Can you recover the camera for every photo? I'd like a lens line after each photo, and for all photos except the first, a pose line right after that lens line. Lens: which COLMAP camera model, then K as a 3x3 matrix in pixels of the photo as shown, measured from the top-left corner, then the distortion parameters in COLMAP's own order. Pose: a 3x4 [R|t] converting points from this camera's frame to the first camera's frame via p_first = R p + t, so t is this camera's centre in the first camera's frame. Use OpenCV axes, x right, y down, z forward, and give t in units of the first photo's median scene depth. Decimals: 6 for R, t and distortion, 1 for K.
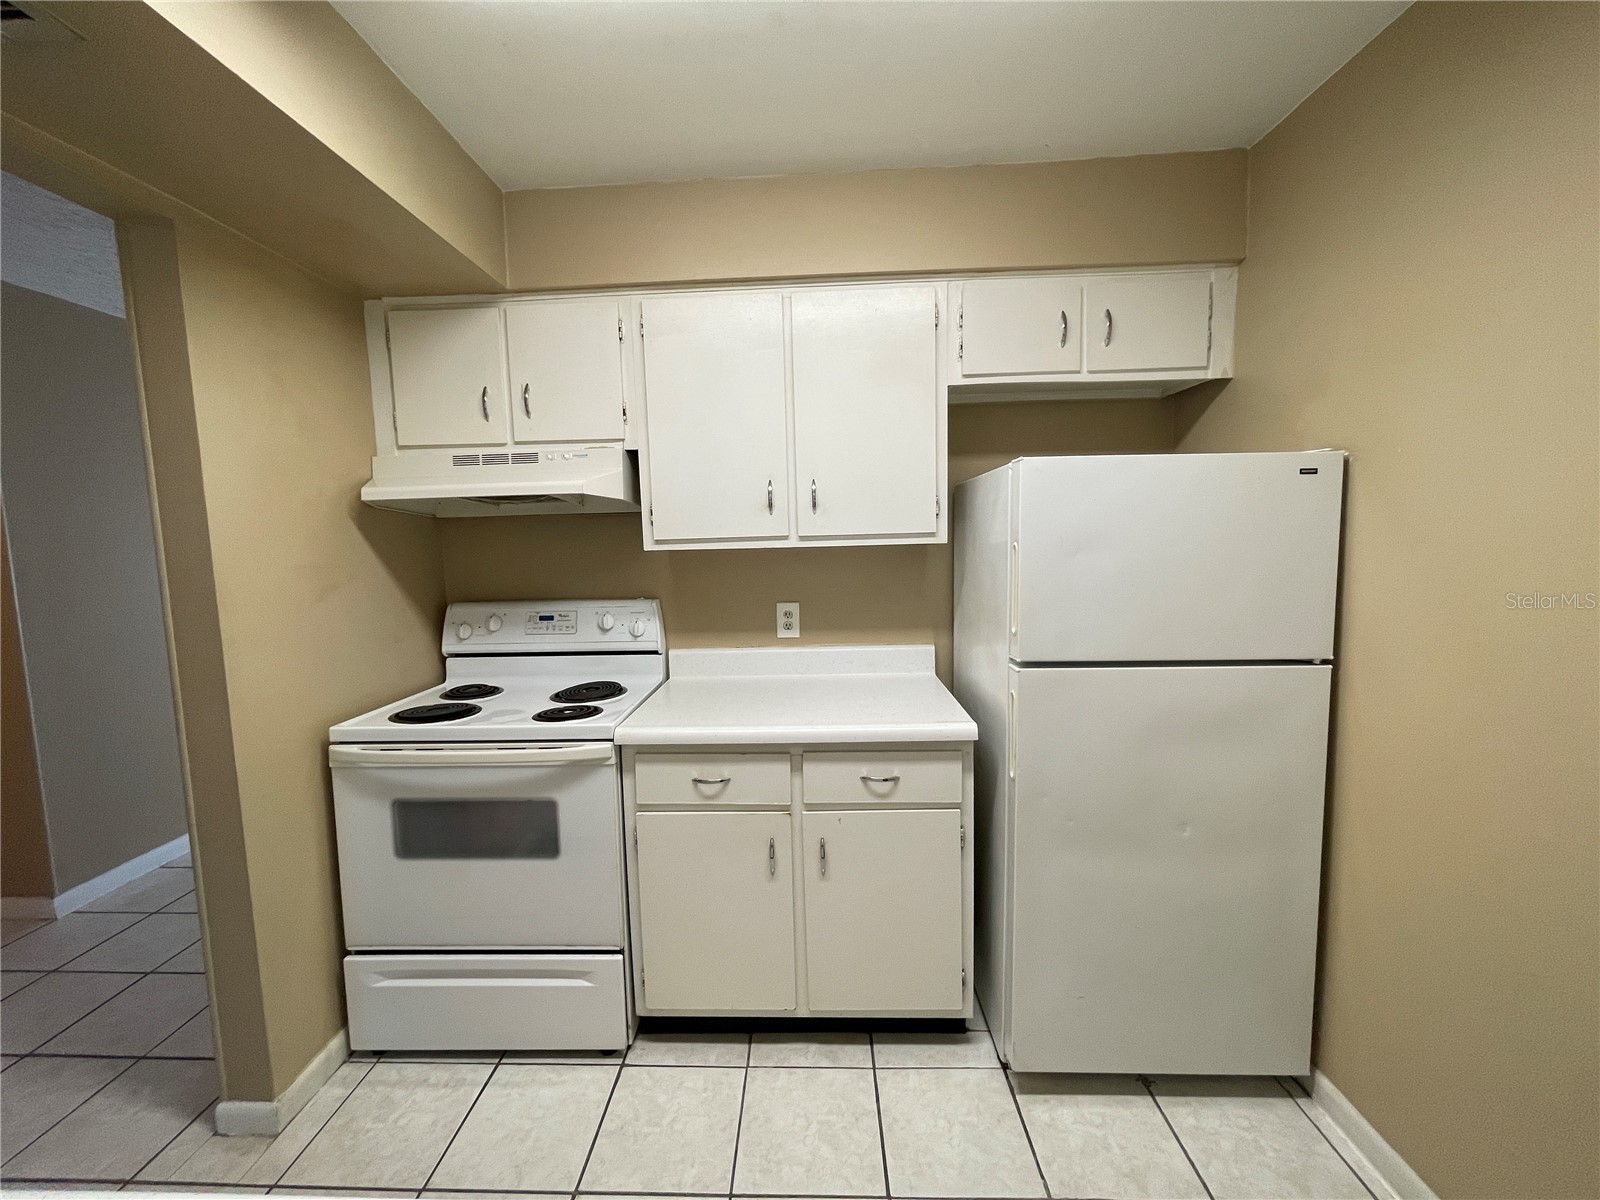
lens RADIAL K [[648.6, 0, 797.0], [0, 648.6, 596.4], [0, 0, 1]] dist [-0.002676, 0.000762]
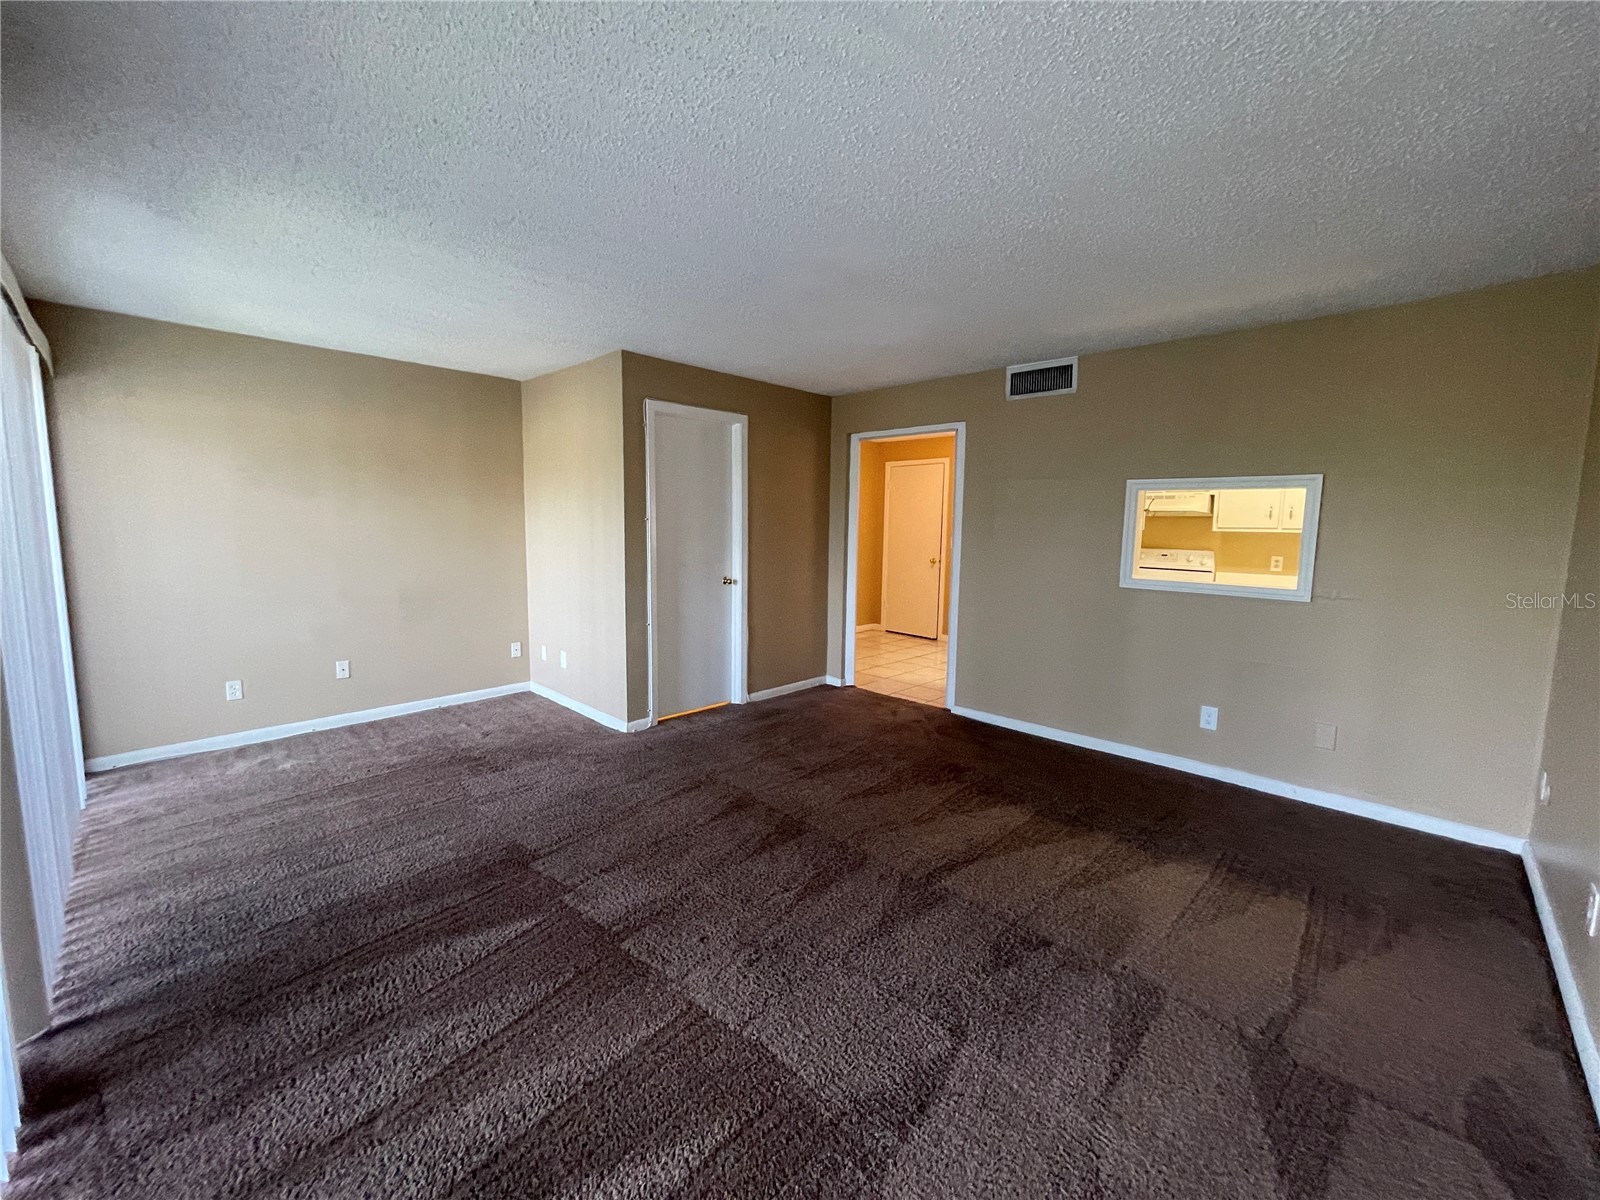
lens RADIAL K [[648.6, 0, 802.2], [0, 648.6, 596.2], [0, 0, 1]] dist [-0.002676, 0.000762]
pose [[0.744740, 0.107935, -0.658568, 0.288312], [-0.096060, 0.993895, 0.054263, 0.208397], [0.660405, 0.022850, 0.750562, -2.071285]]
